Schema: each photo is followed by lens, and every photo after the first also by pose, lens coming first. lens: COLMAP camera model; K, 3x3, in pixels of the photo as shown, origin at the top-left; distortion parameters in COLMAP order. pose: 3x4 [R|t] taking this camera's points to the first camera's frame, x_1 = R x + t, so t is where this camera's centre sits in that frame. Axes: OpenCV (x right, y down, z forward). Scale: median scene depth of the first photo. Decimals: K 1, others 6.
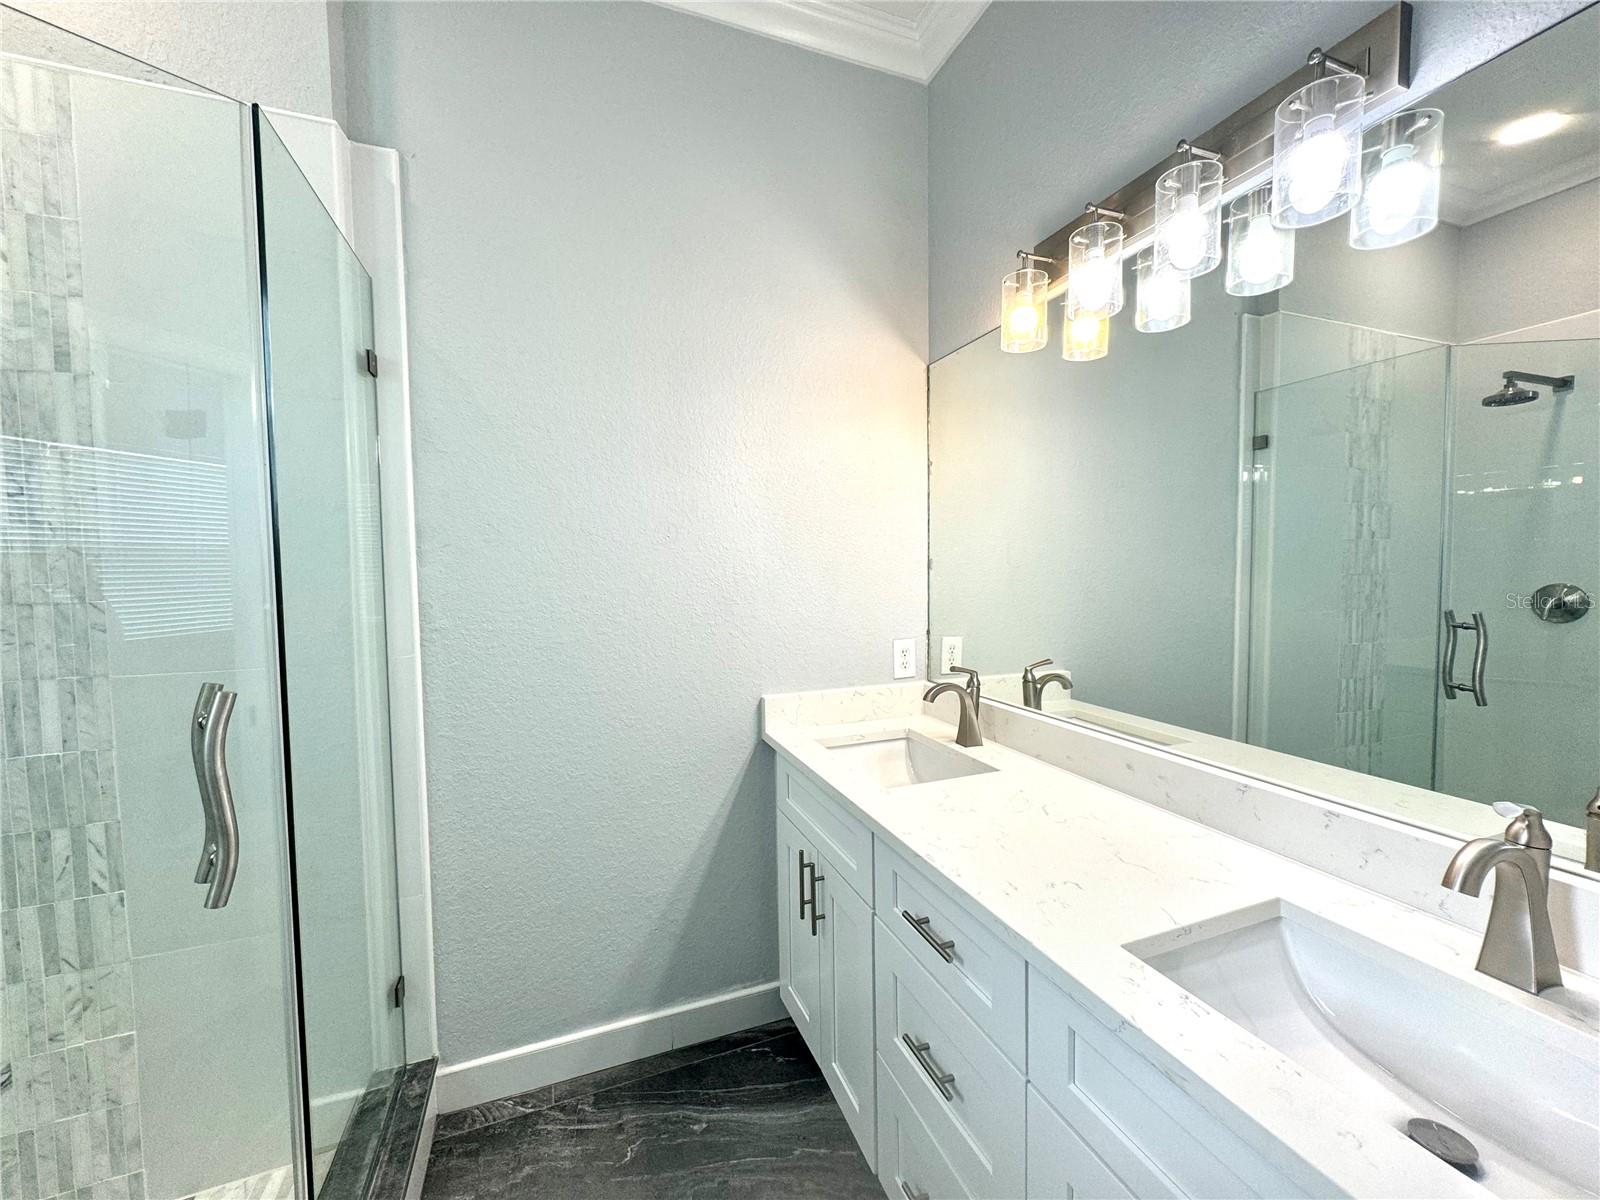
lens RADIAL K [[640.5, 0, 800.0], [0, 640.5, 600.0], [0, 0, 1]] dist [-0.003825, 0.000487]
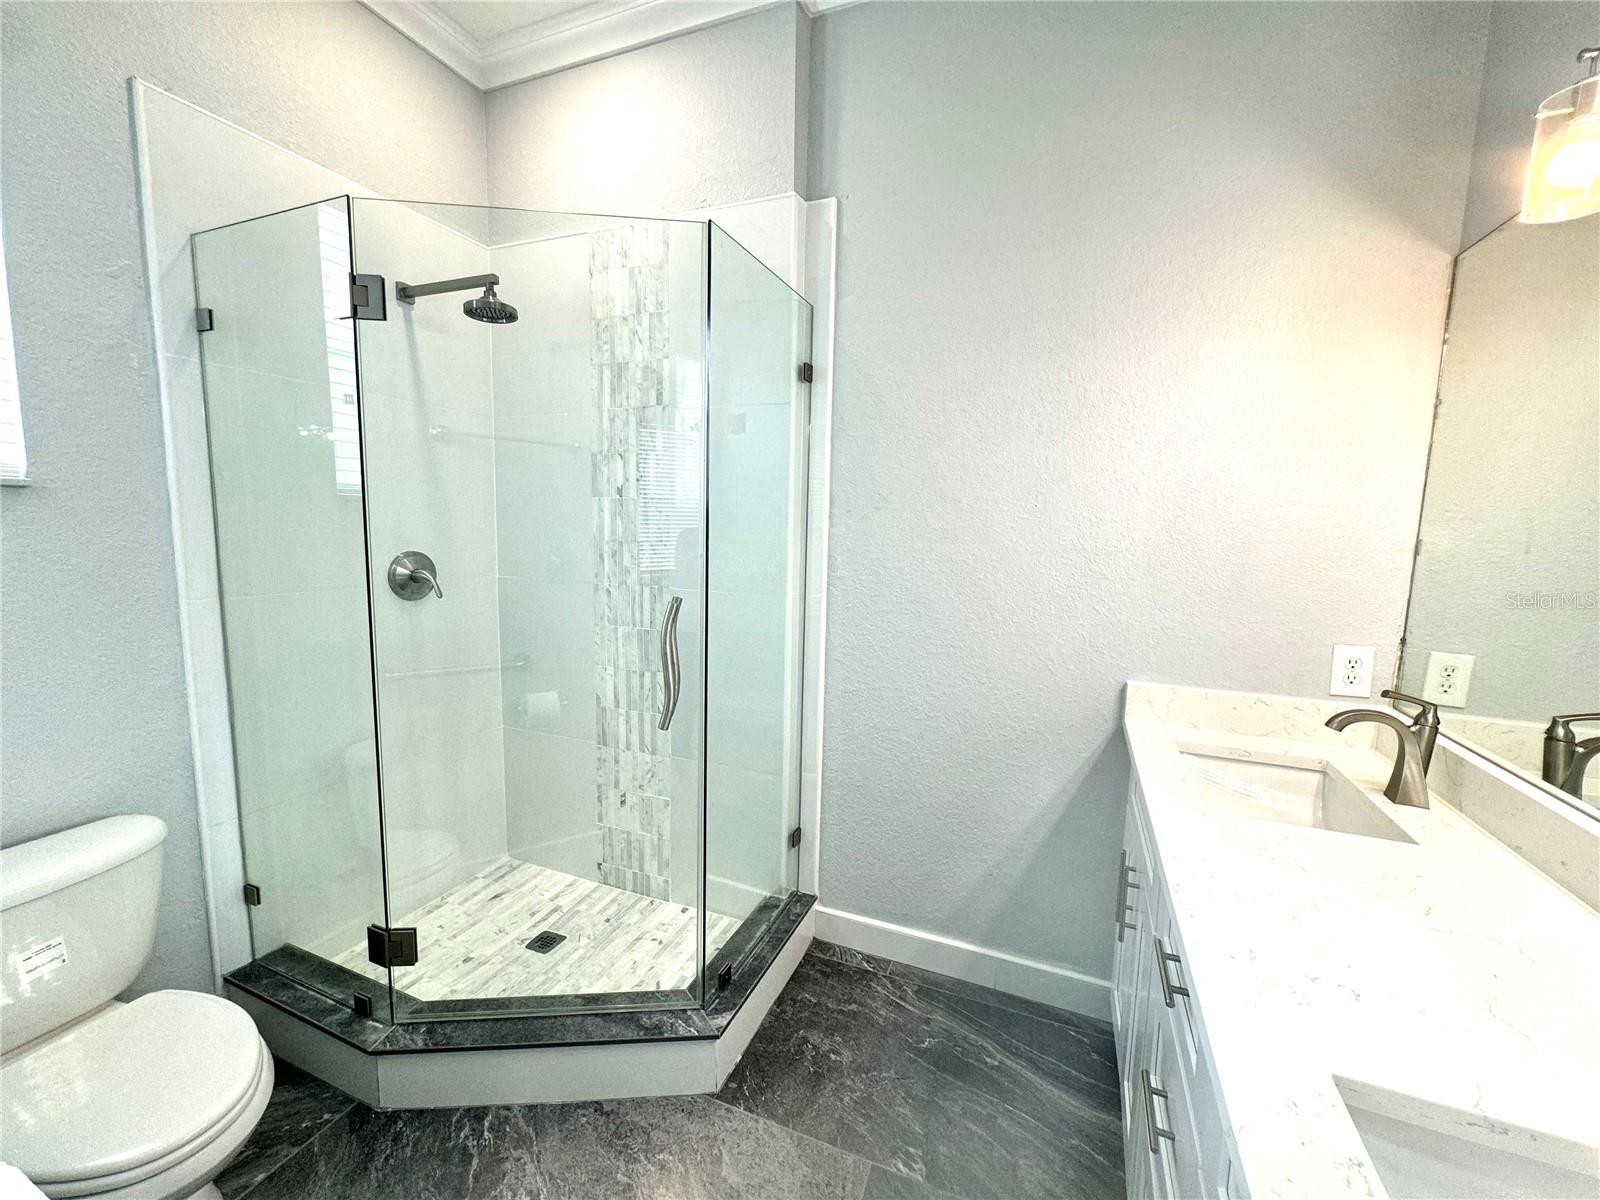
lens RADIAL K [[640.5, 0, 800.0], [0, 640.5, 600.0], [0, 0, 1]] dist [-0.003825, 0.000487]
pose [[0.720760, 0.111916, -0.684091, 0.256641], [-0.067435, 0.993520, 0.091488, -0.020653], [0.689897, -0.019809, 0.723637, 0.018185]]
